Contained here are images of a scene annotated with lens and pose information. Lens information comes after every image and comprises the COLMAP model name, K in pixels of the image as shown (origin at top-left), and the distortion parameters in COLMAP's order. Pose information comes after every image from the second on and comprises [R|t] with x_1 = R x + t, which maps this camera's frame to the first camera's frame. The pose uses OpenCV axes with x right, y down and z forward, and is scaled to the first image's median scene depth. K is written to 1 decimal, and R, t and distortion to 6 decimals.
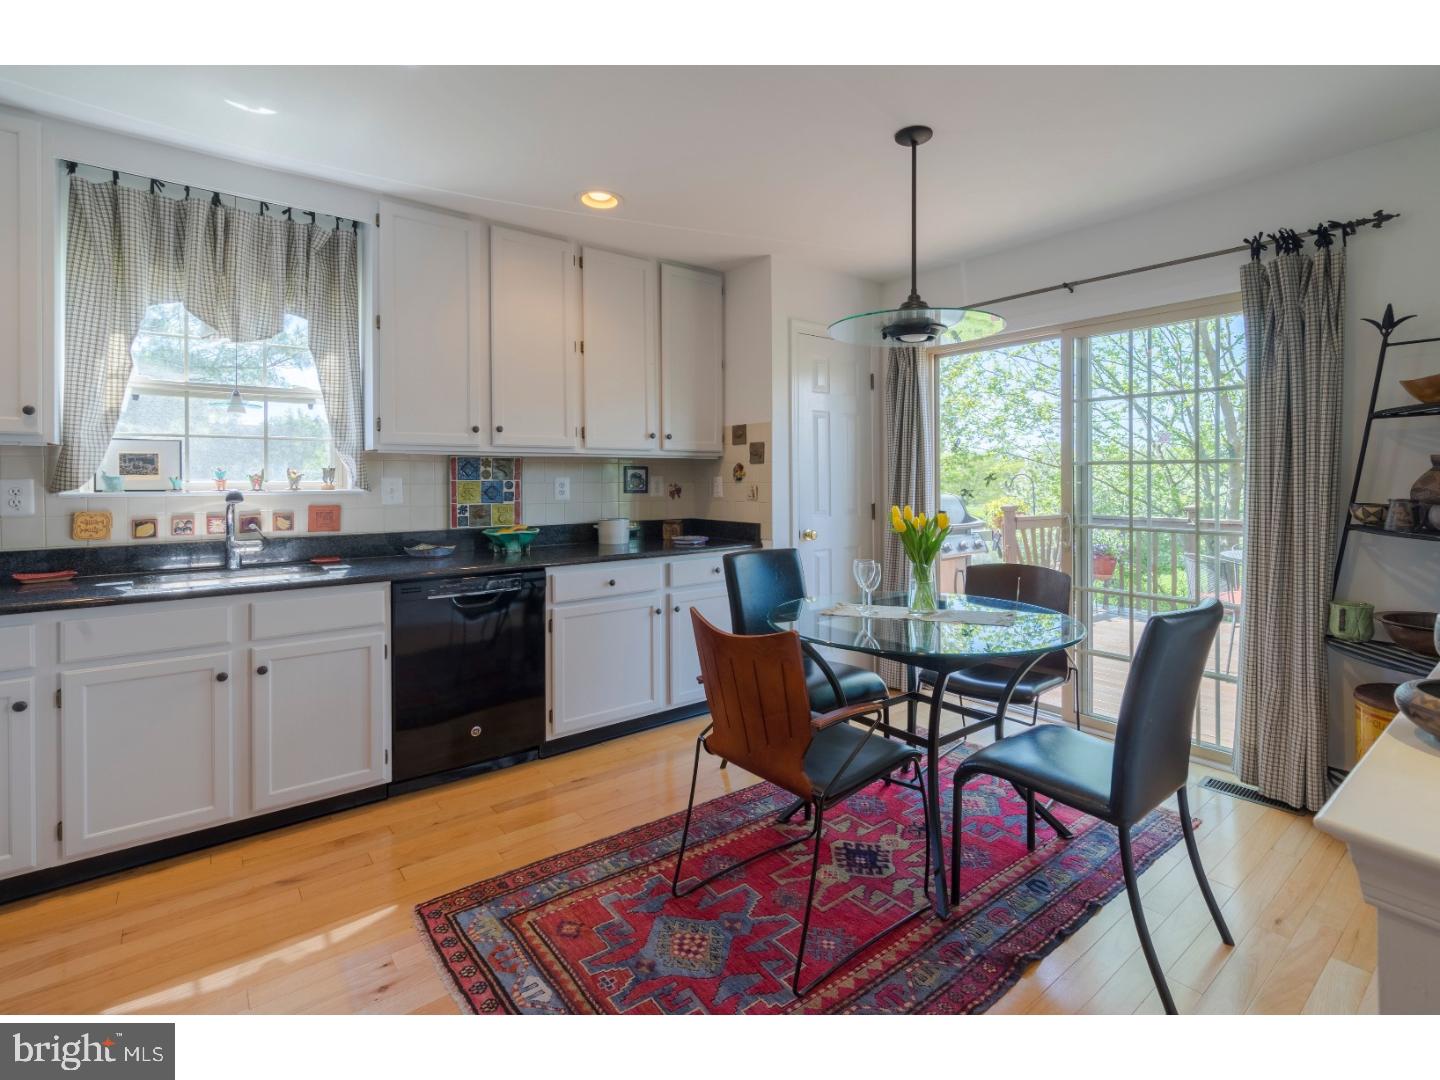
lens RADIAL K [[675.3, 0, 702.6], [0, 675.3, 485.6], [0, 0, 1]] dist [-0.000997, 0.000502]
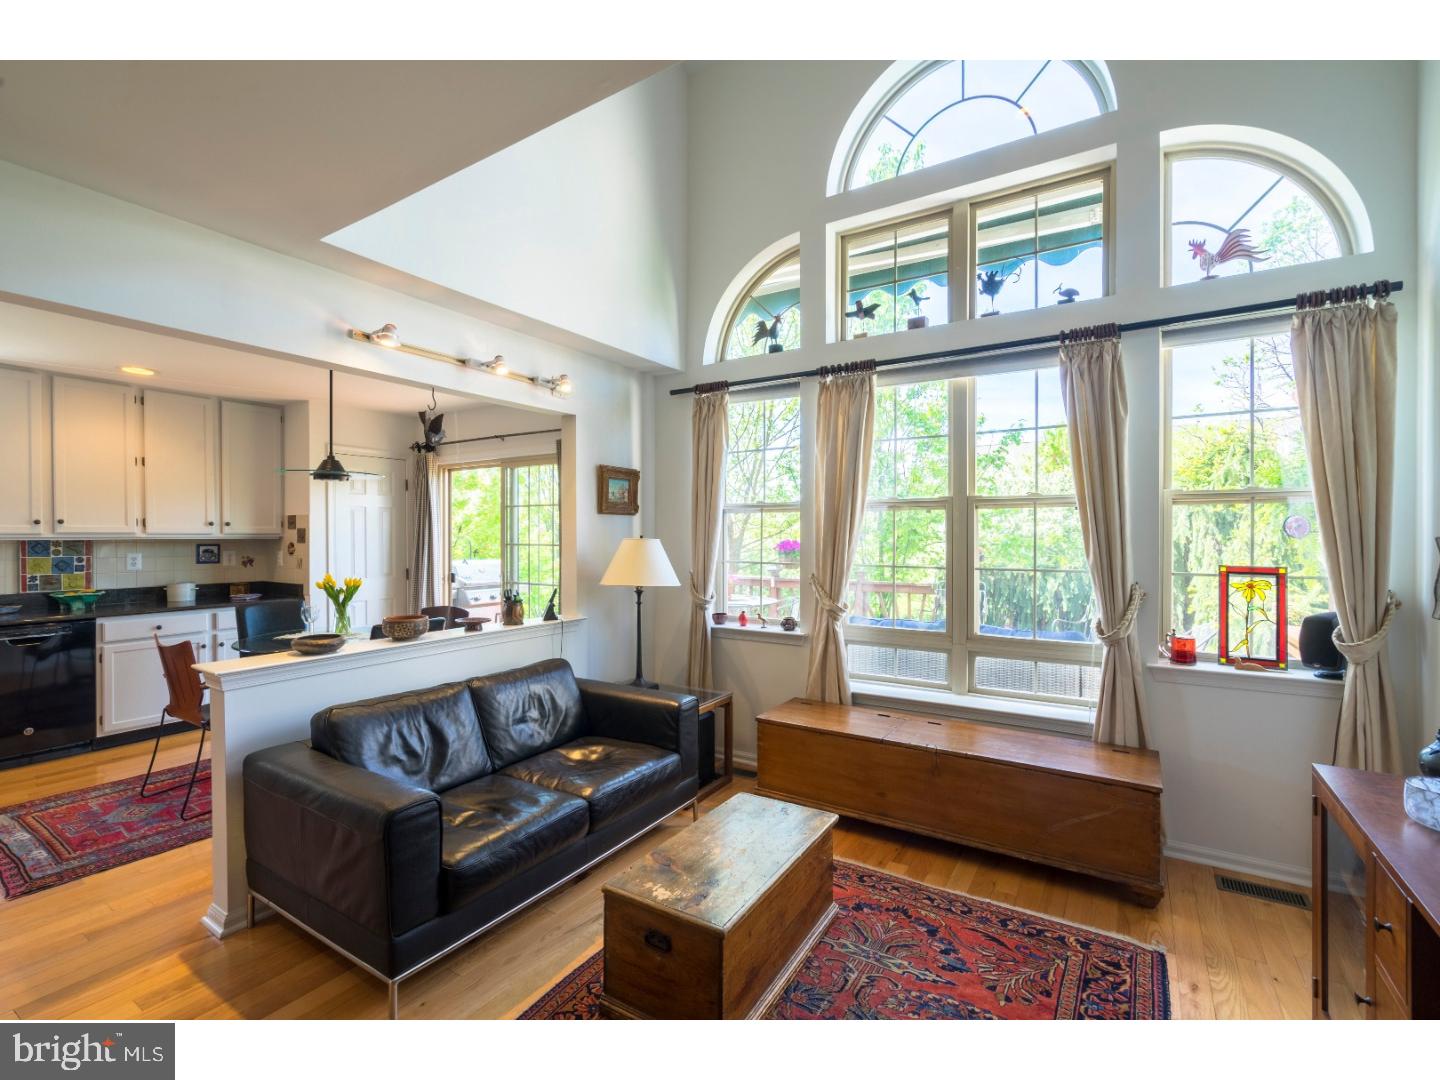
lens RADIAL K [[675.3, 0, 720.5], [0, 675.3, 541.9], [0, 0, 1]] dist [-0.000997, 0.000502]
pose [[0.945200, 0.000778, 0.326491, 0.495181], [-0.001778, 0.999995, 0.002766, -0.043452], [-0.326487, -0.003195, 0.945196, -0.714062]]
